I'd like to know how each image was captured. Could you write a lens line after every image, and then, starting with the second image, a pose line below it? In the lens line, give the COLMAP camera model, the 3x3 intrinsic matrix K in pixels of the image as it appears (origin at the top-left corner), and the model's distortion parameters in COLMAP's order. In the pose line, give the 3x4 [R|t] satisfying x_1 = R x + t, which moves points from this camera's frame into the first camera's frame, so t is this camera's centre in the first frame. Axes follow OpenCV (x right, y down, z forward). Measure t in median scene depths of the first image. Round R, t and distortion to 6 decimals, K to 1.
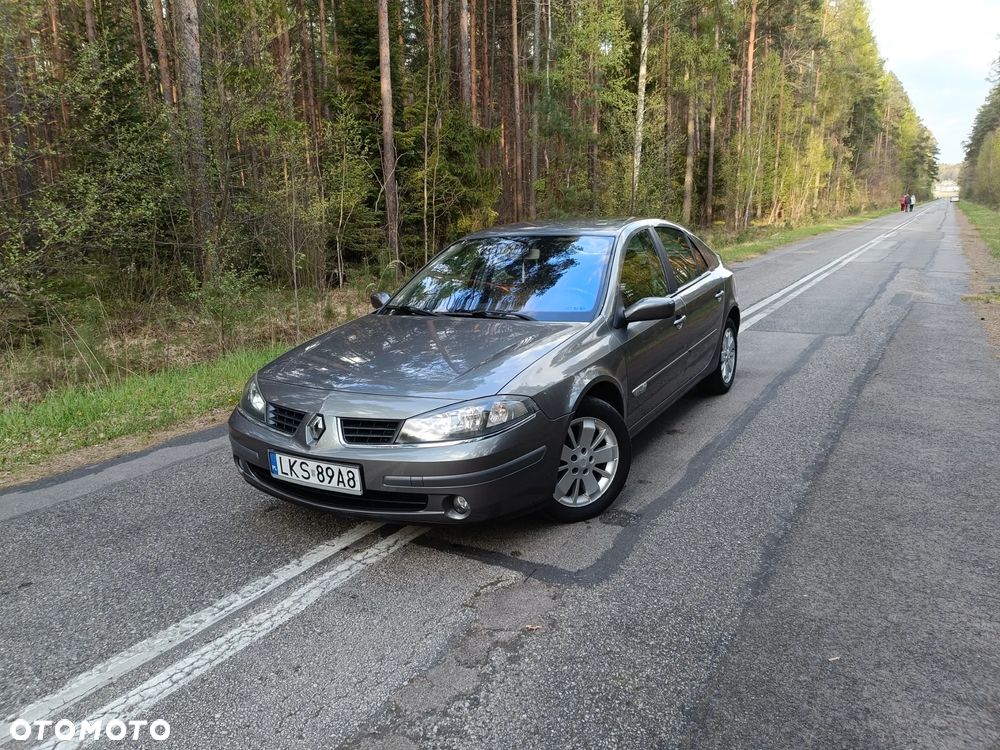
lens RADIAL K [[739.0, 0, 499.8], [0, 739.0, 372.0], [0, 0, 1]] dist [0.021759, -0.008221]
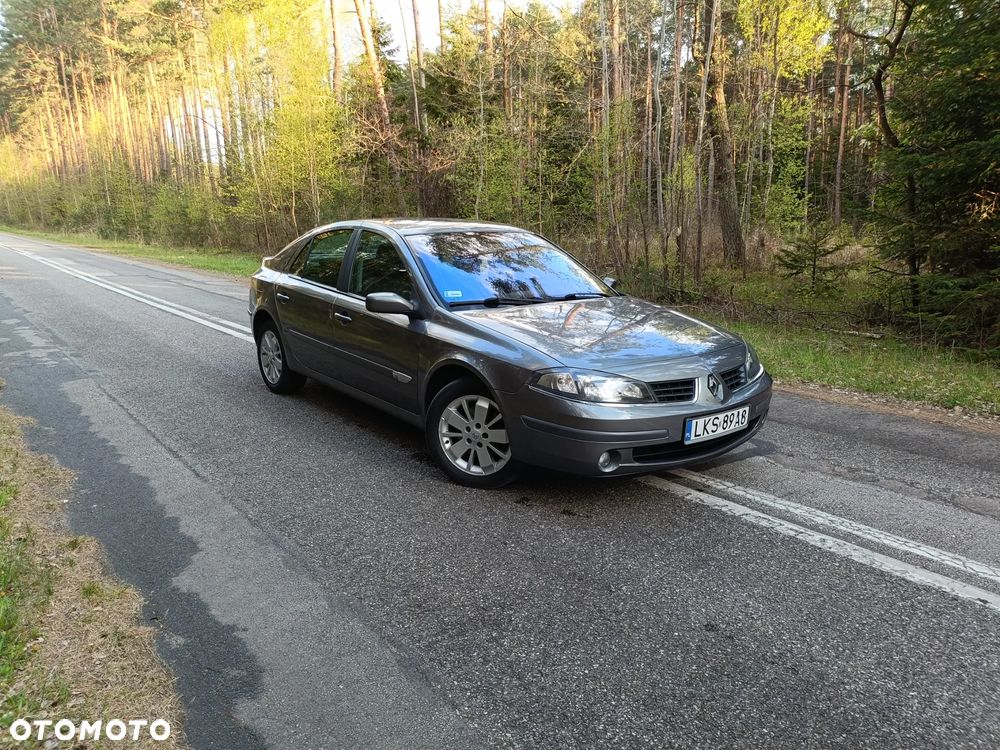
lens RADIAL K [[729.5, 0, 498.5], [0, 729.5, 373.8], [0, 0, 1]] dist [0.025733, -0.010829]
pose [[0.368515, -0.152406, 0.917044, -1.372604], [0.173754, 0.980378, 0.093108, -0.105967], [-0.913239, 0.125028, 0.387765, 0.826564]]
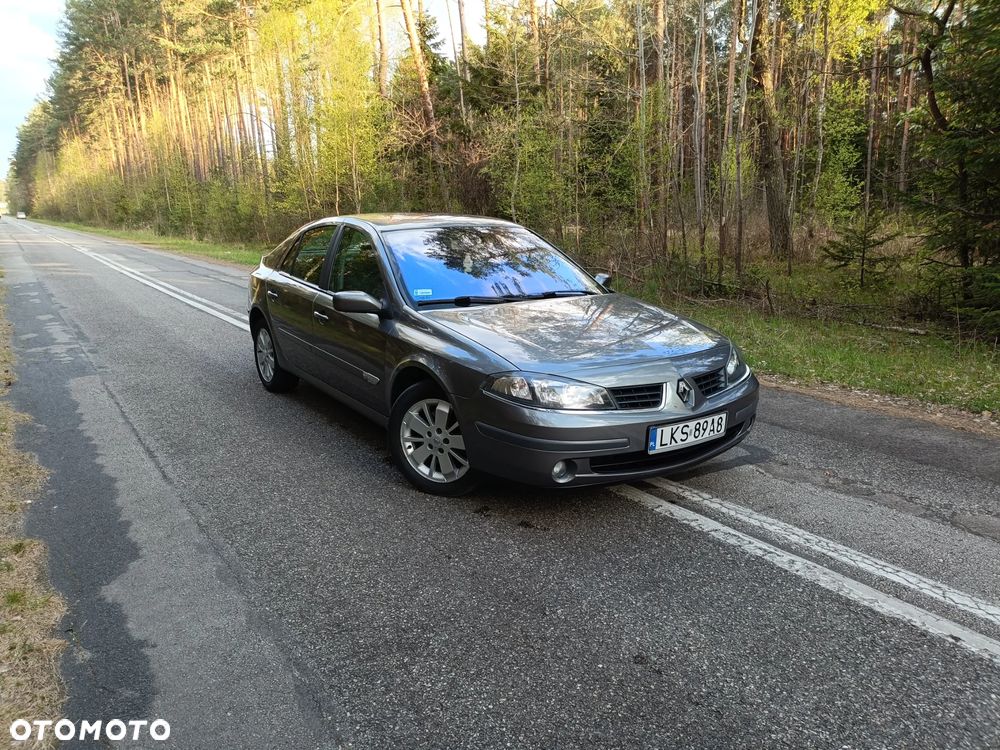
lens RADIAL K [[729.5, 0, 498.5], [0, 729.5, 373.8], [0, 0, 1]] dist [0.025733, -0.010829]
pose [[0.433473, -0.159403, 0.886957, -1.264816], [0.175584, 0.980308, 0.090369, -0.092043], [-0.883896, 0.116563, 0.452926, 0.721392]]
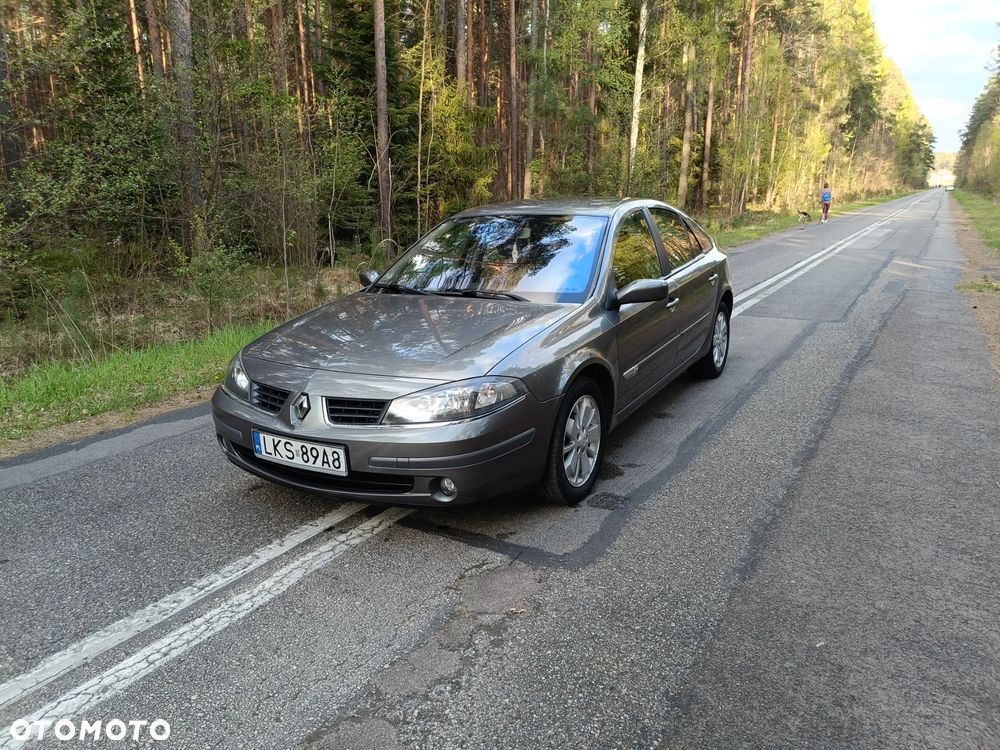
lens RADIAL K [[739.0, 0, 501.3], [0, 739.0, 374.2], [0, 0, 1]] dist [0.020607, -0.005571]
pose [[0.999819, 0.014570, 0.012263, 0.005189], [-0.014894, 0.999533, 0.026695, 0.002792], [-0.011869, -0.026873, 0.999568, 0.018116]]
